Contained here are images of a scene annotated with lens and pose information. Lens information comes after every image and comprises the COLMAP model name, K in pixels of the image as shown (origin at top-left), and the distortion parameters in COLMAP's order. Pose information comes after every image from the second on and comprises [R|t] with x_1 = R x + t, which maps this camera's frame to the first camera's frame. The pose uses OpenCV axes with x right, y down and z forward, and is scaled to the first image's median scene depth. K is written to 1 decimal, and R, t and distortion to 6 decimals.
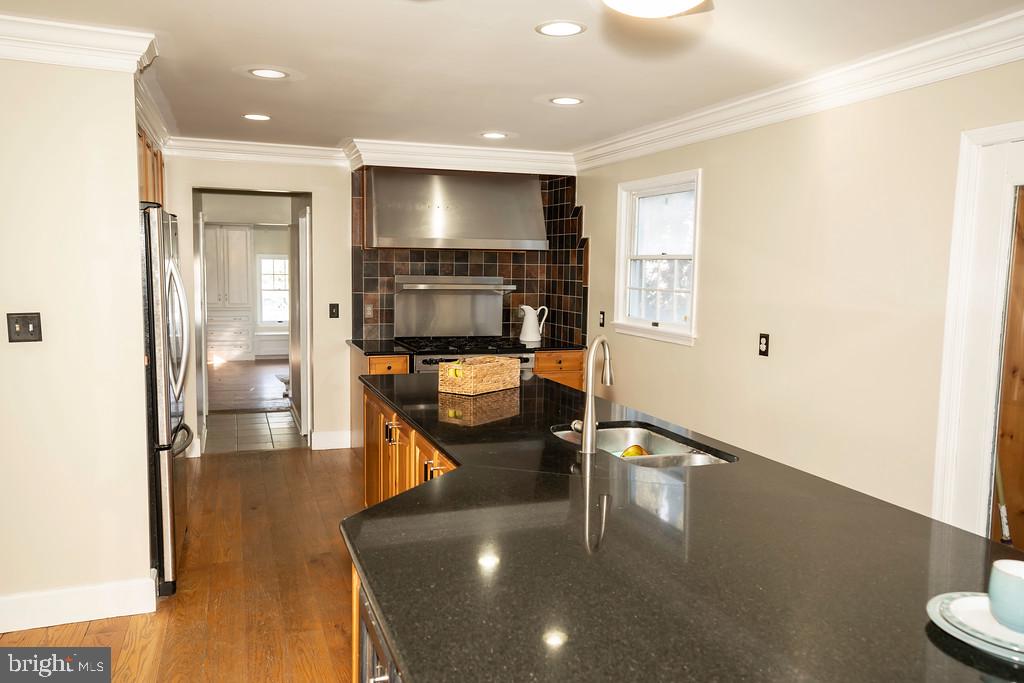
lens RADIAL K [[815.1, 0, 512.0], [0, 815.1, 341.5], [0, 0, 1]] dist [0.052205, 0.003585]
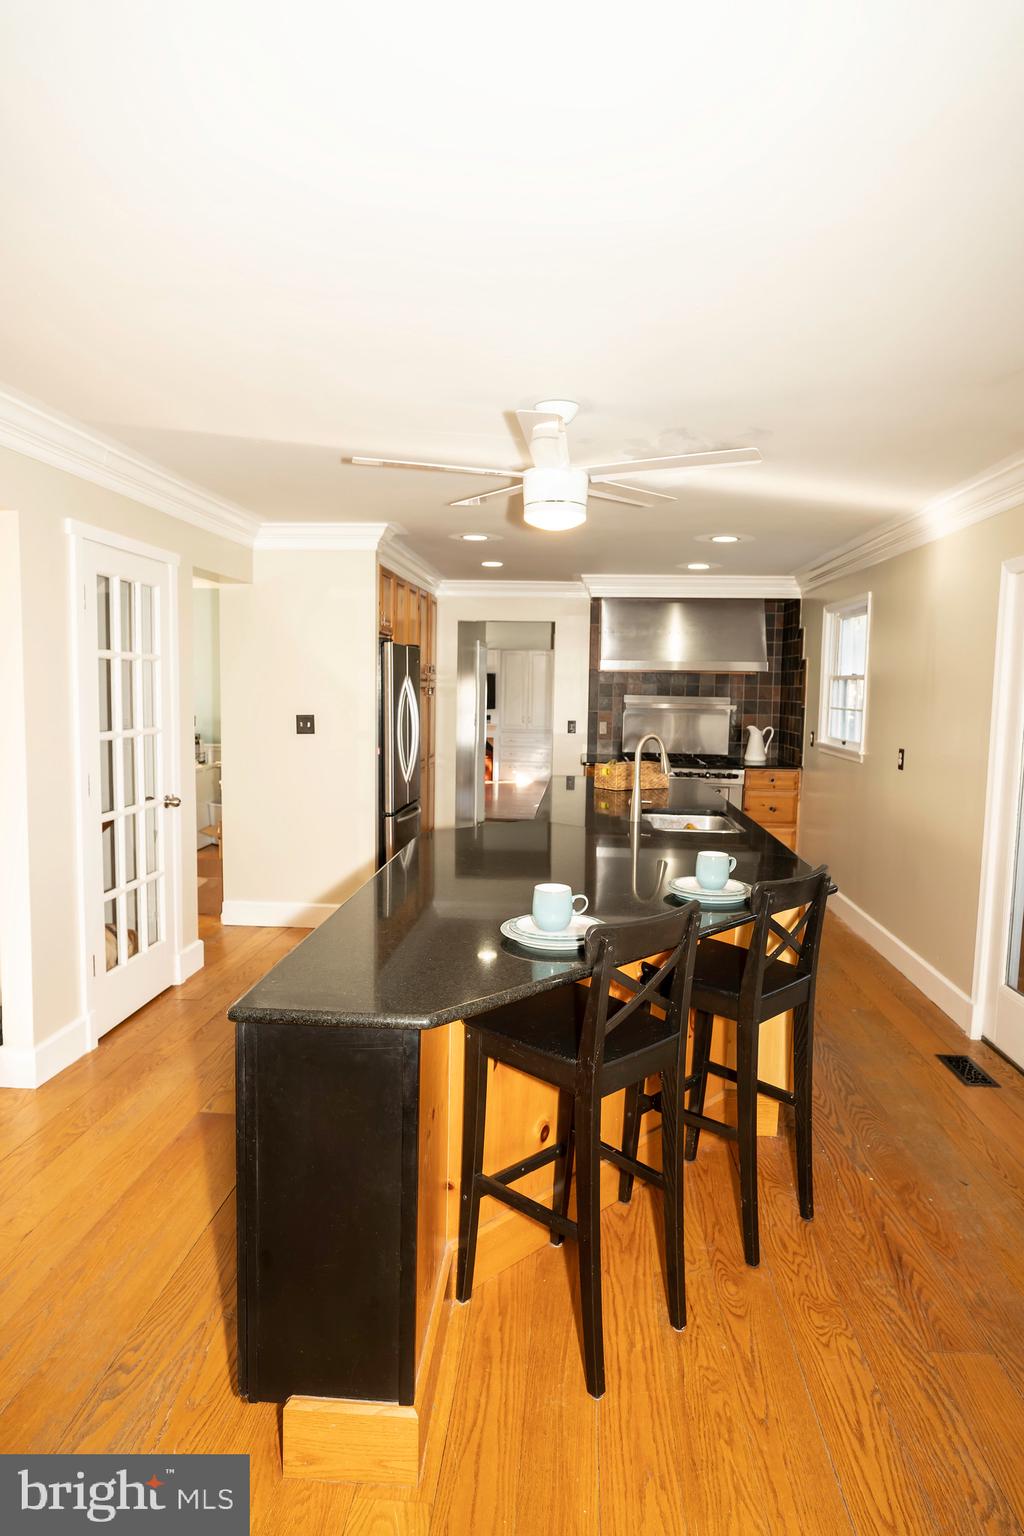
lens RADIAL K [[942.6, 0, 512.0], [0, 942.6, 768.0], [0, 0, 1]] dist [-0.001995, -0.000146]
pose [[0.918304, 0.035299, -0.394299, 0.215846], [-0.040738, 0.999155, -0.005428, 0.028155], [0.393774, 0.021048, 0.918966, -0.207805]]
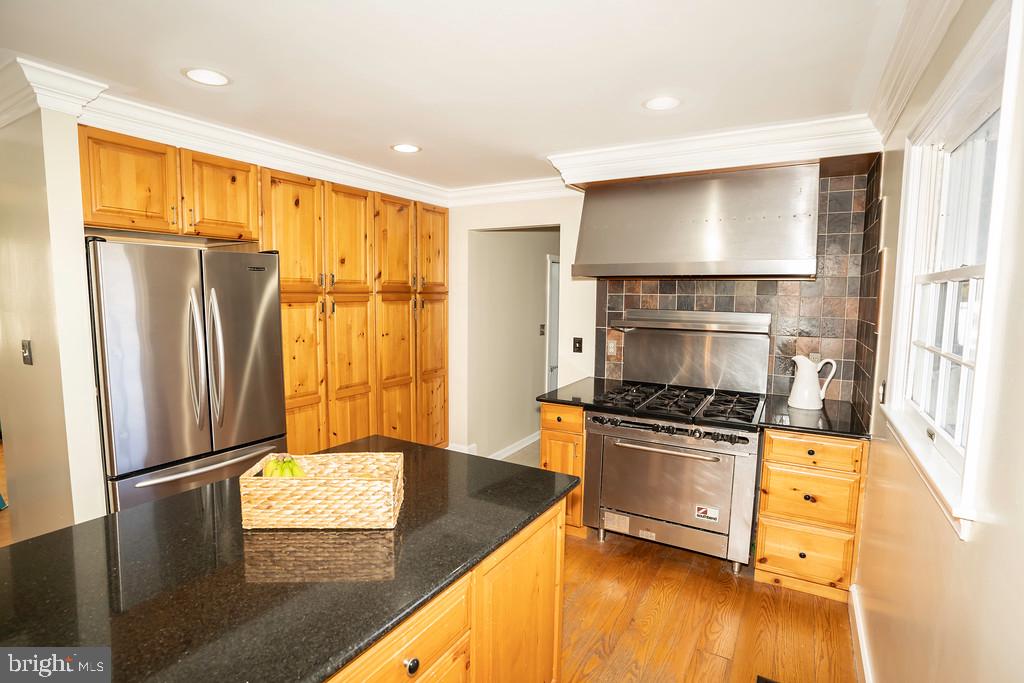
lens RADIAL K [[517.5, 0, 512.0], [0, 517.5, 341.5], [0, 0, 1]] dist [-0.003665, -0.000312]
pose [[0.658411, 0.062303, -0.750076, 0.192298], [-0.067934, 0.997420, 0.023216, -0.051248], [0.749587, 0.035669, 0.660945, 0.539344]]
